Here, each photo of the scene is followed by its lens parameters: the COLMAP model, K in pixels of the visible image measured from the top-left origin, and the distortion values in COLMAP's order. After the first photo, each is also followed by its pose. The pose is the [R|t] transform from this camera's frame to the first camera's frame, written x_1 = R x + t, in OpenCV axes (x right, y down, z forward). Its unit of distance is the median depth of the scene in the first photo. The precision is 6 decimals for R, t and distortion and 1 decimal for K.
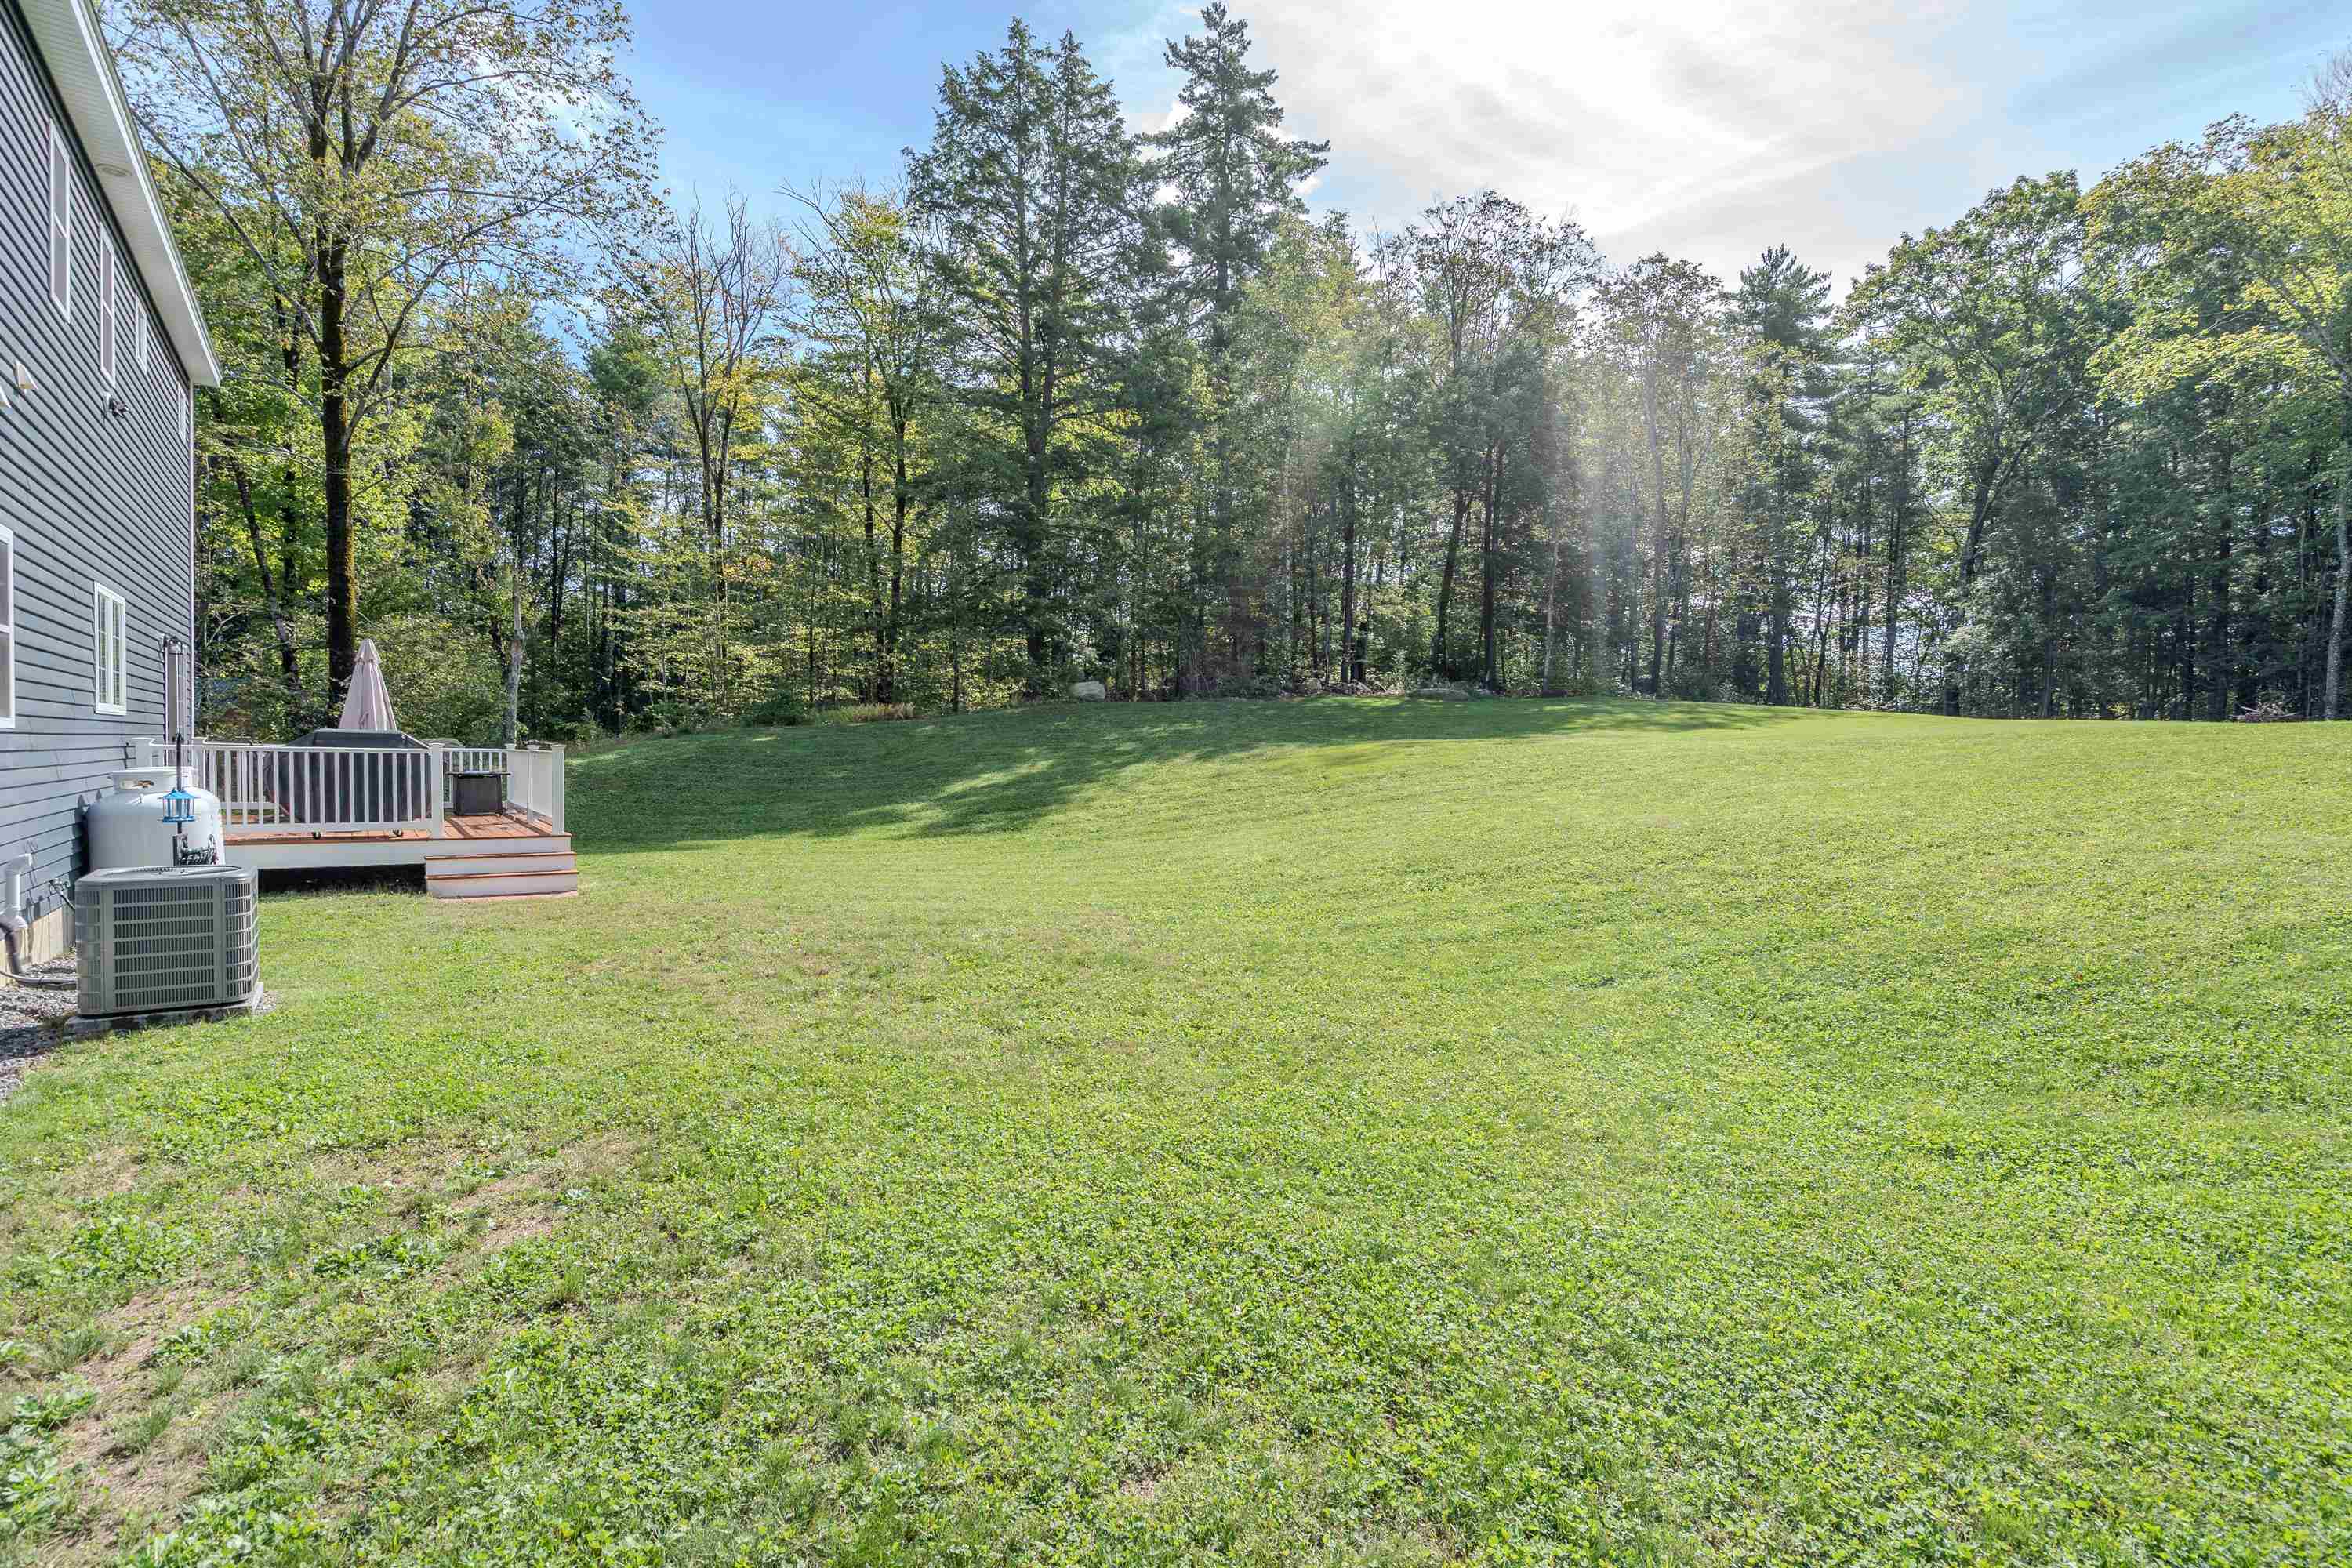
lens RADIAL K [[1107.7, 0, 1176.0], [0, 1107.7, 784.0], [0, 0, 1]] dist [-0.001921, -0.000732]
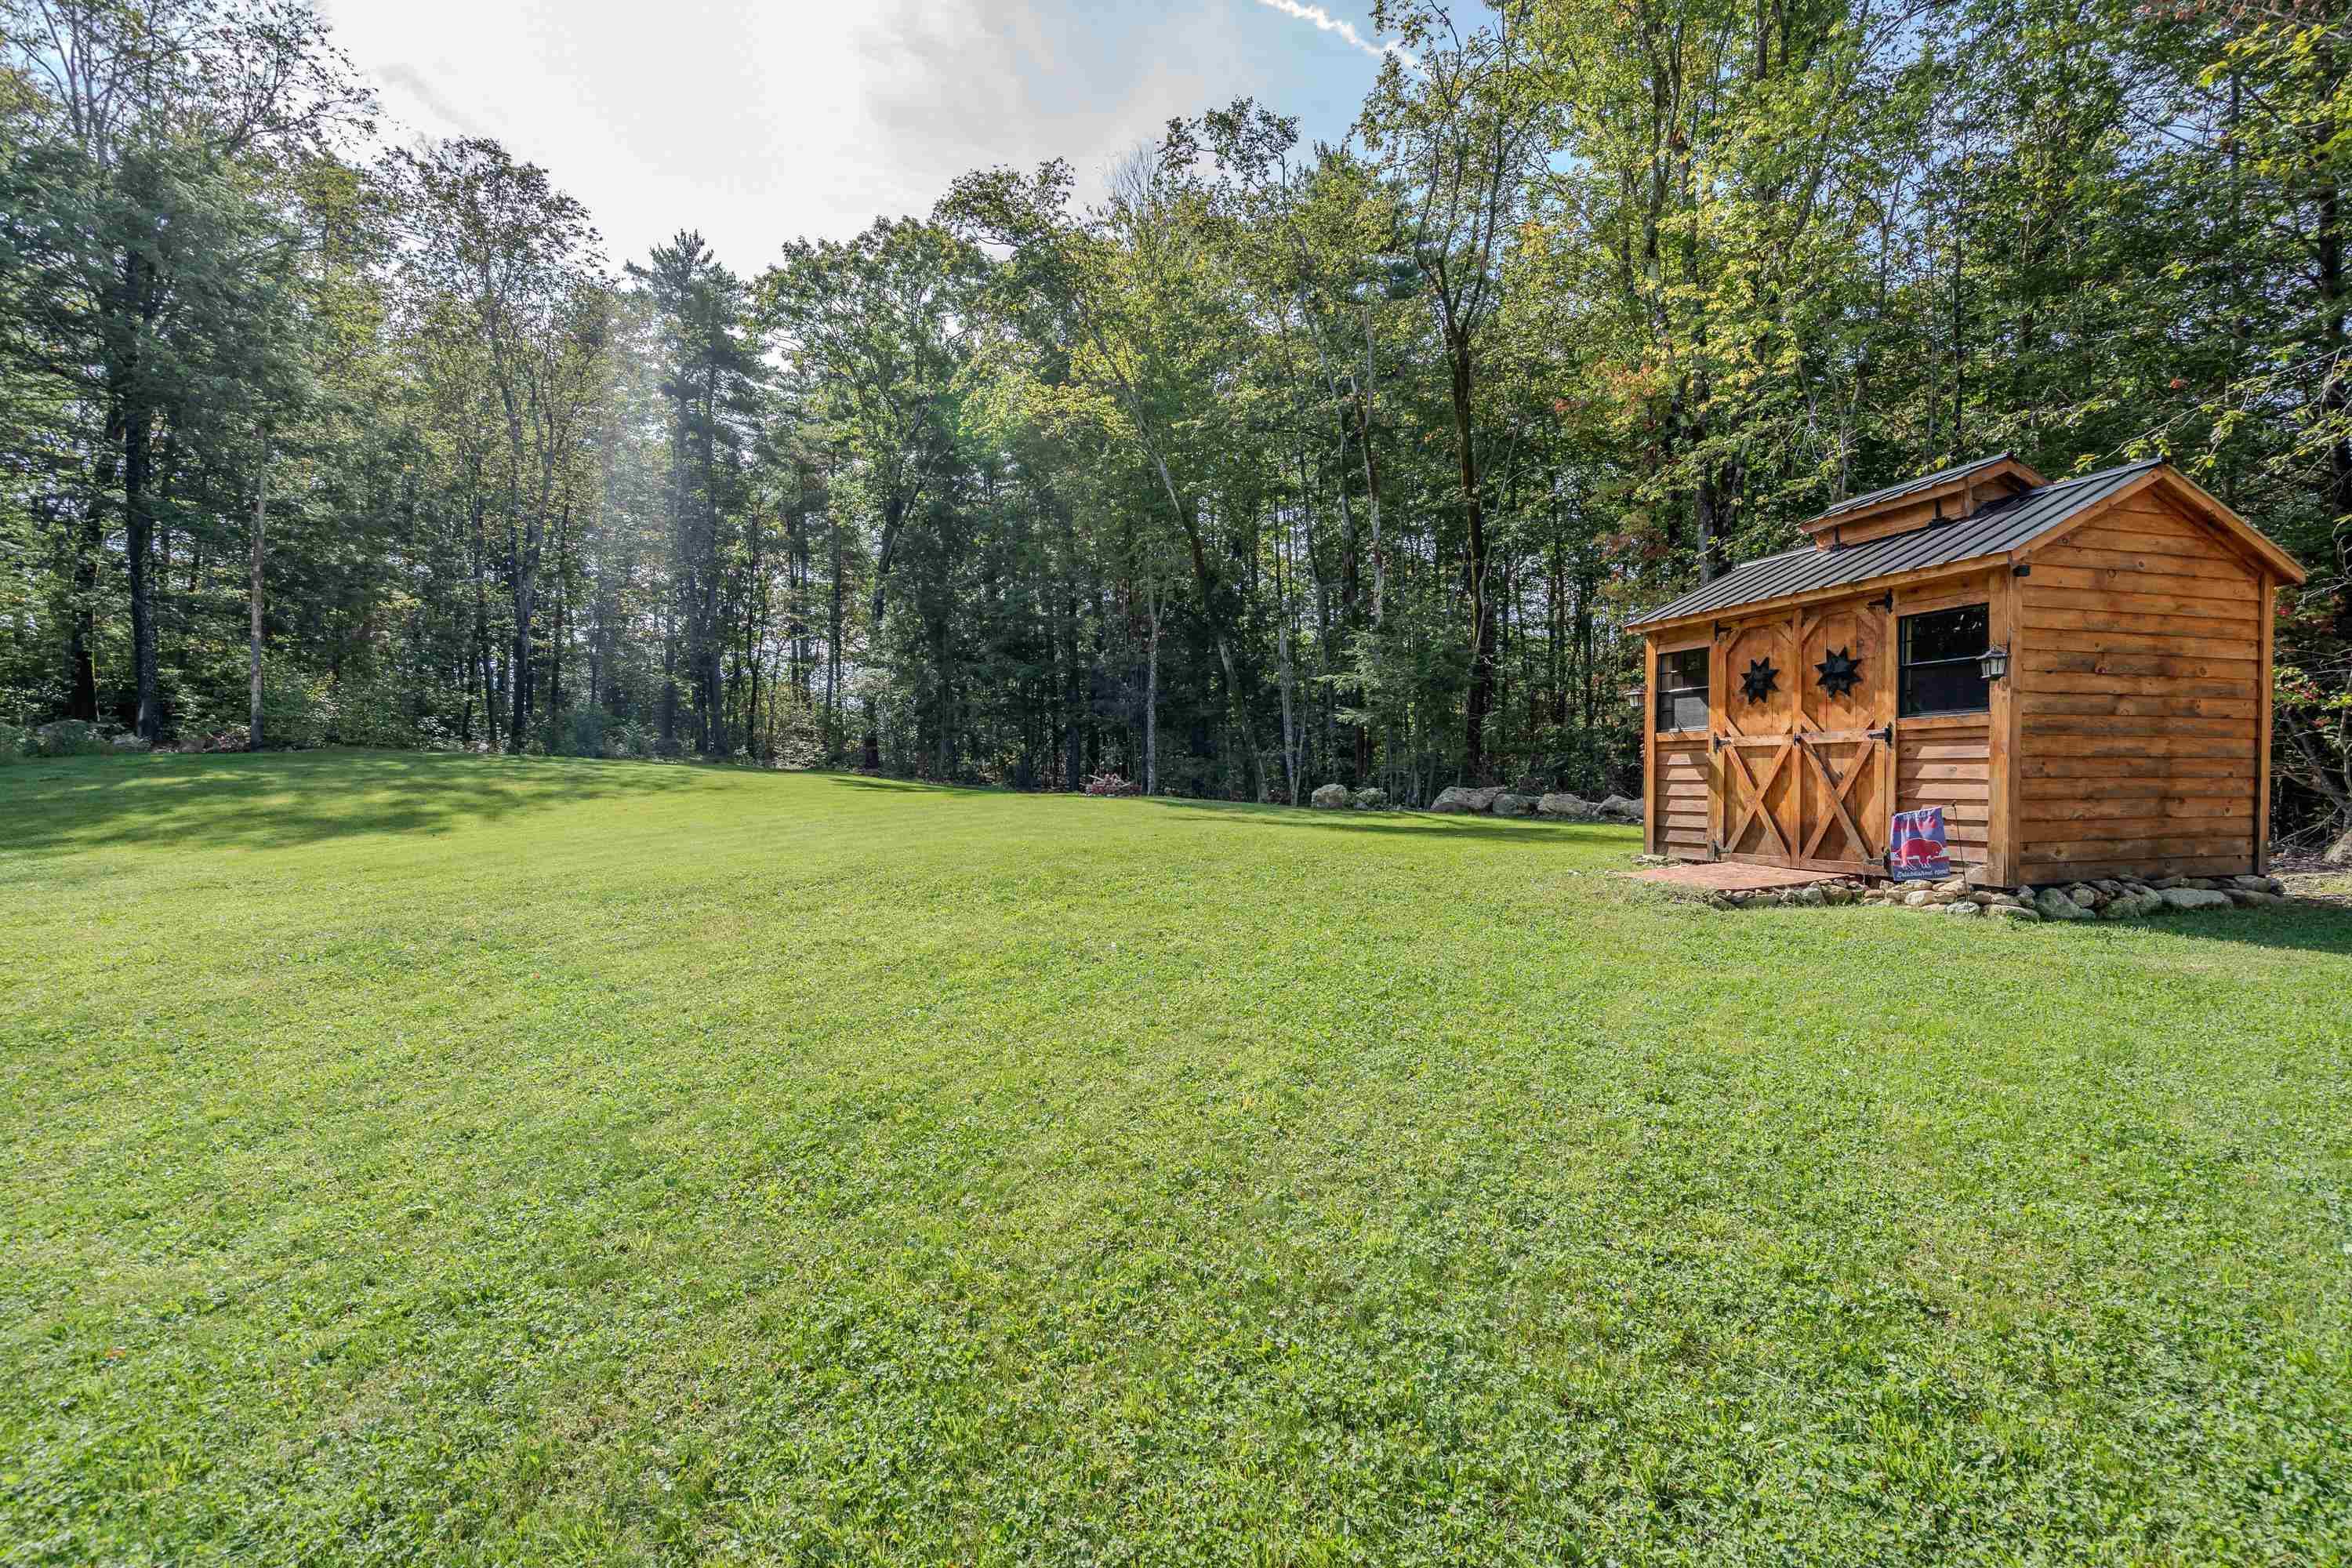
lens RADIAL K [[1076.8, 0, 1177.2], [0, 1076.8, 790.7], [0, 0, 1]] dist [-0.002435, 0.000299]
pose [[0.662972, -0.030801, 0.748011, 0.189021], [0.041676, 0.999122, 0.004203, -0.030678], [-0.747484, 0.028388, 0.663673, 0.193776]]
